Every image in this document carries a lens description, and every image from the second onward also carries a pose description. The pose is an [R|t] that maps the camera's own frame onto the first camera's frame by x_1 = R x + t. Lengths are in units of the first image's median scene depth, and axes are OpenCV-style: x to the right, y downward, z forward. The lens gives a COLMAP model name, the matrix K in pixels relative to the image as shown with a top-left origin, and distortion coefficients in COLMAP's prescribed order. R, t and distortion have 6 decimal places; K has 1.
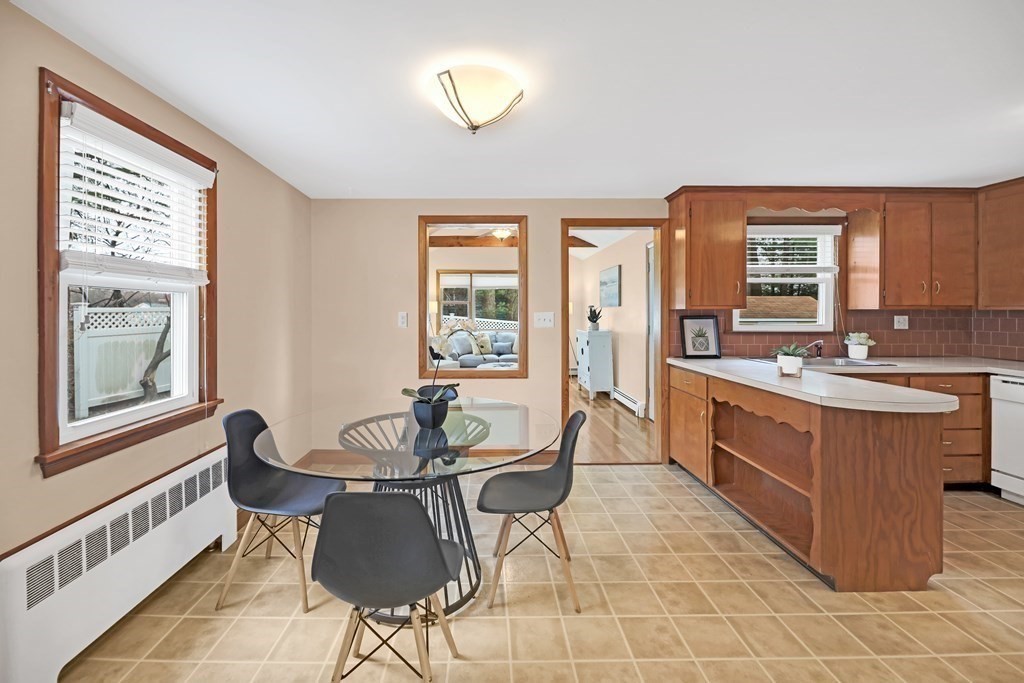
lens RADIAL K [[433.0, 0, 493.5], [0, 433.0, 312.9], [0, 0, 1]] dist [-0.000637, -0.000780]
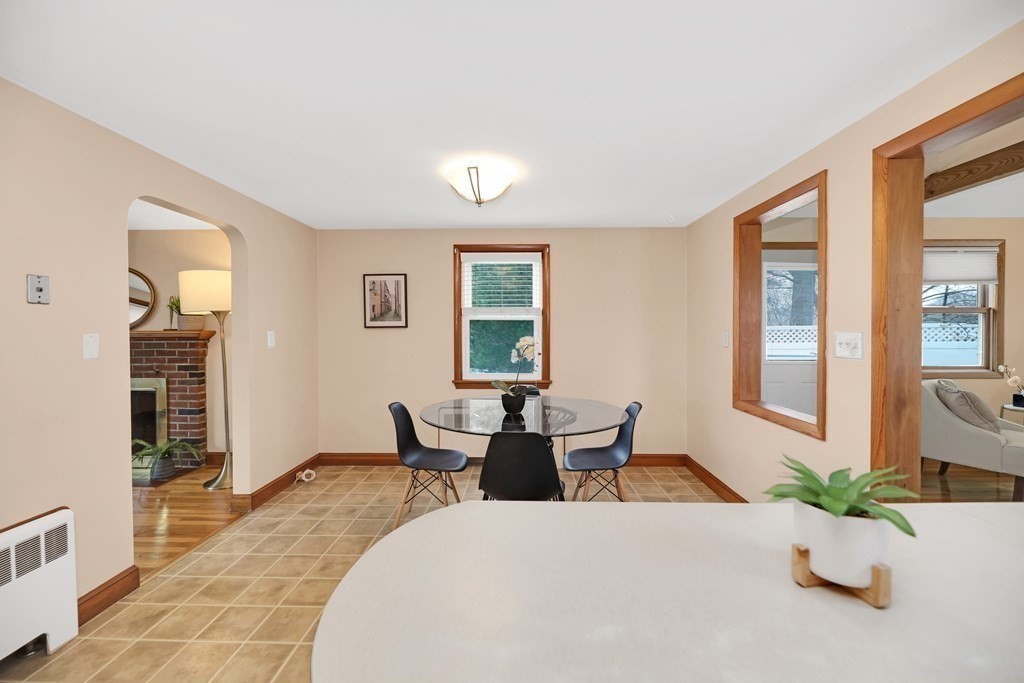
lens RADIAL K [[433.0, 0, 517.0], [0, 433.0, 336.2], [0, 0, 1]] dist [-0.000637, -0.000780]
pose [[-0.026255, 0.016864, -0.999513, 0.755433], [-0.002178, 0.999854, 0.016927, -0.002154], [0.999653, 0.002622, -0.026215, 0.633597]]
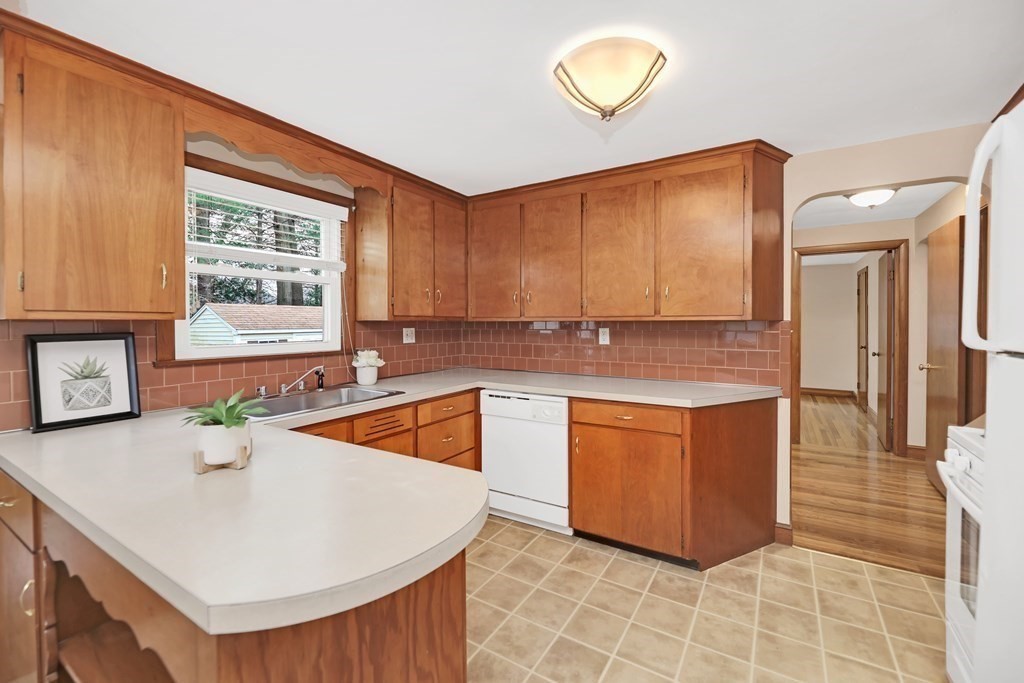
lens RADIAL K [[433.0, 0, 521.4], [0, 433.0, 326.9], [0, 0, 1]] dist [-0.000637, -0.000780]
pose [[0.533345, -0.011176, 0.845824, 0.334452], [0.003758, 0.999934, 0.010843, -0.003988], [-0.845890, -0.002604, 0.533352, 0.352532]]
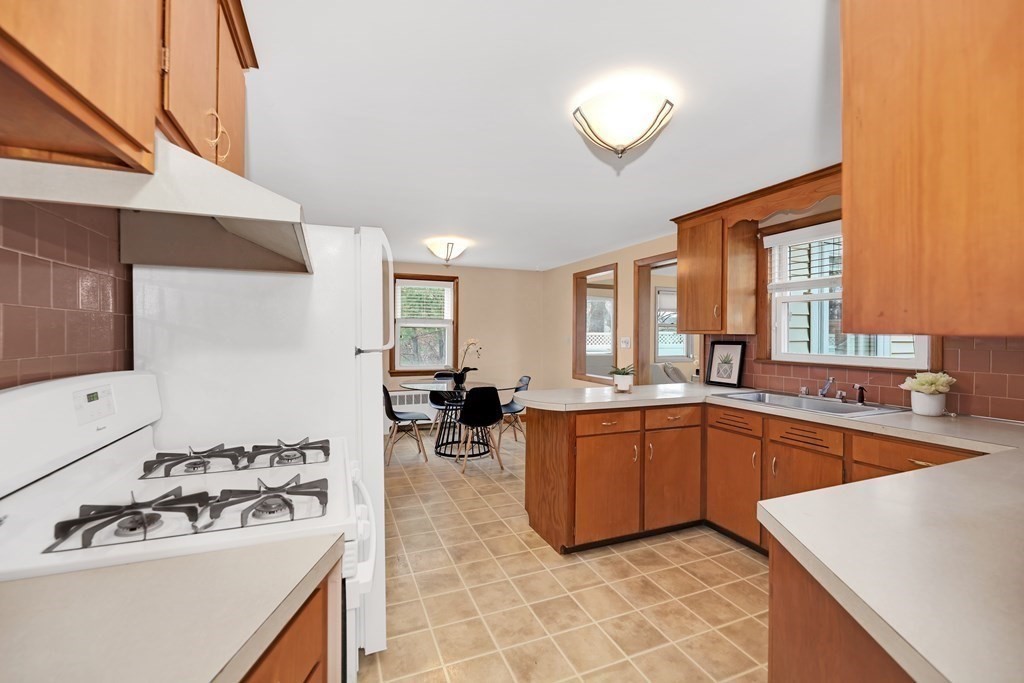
lens RADIAL K [[433.0, 0, 503.9], [0, 433.0, 338.5], [0, 0, 1]] dist [-0.000637, -0.000780]
pose [[0.344525, 0.013314, -0.938683, 1.303821], [-0.009947, 0.999895, 0.010531, -0.004416], [0.938724, 0.005709, 0.344622, 0.239627]]
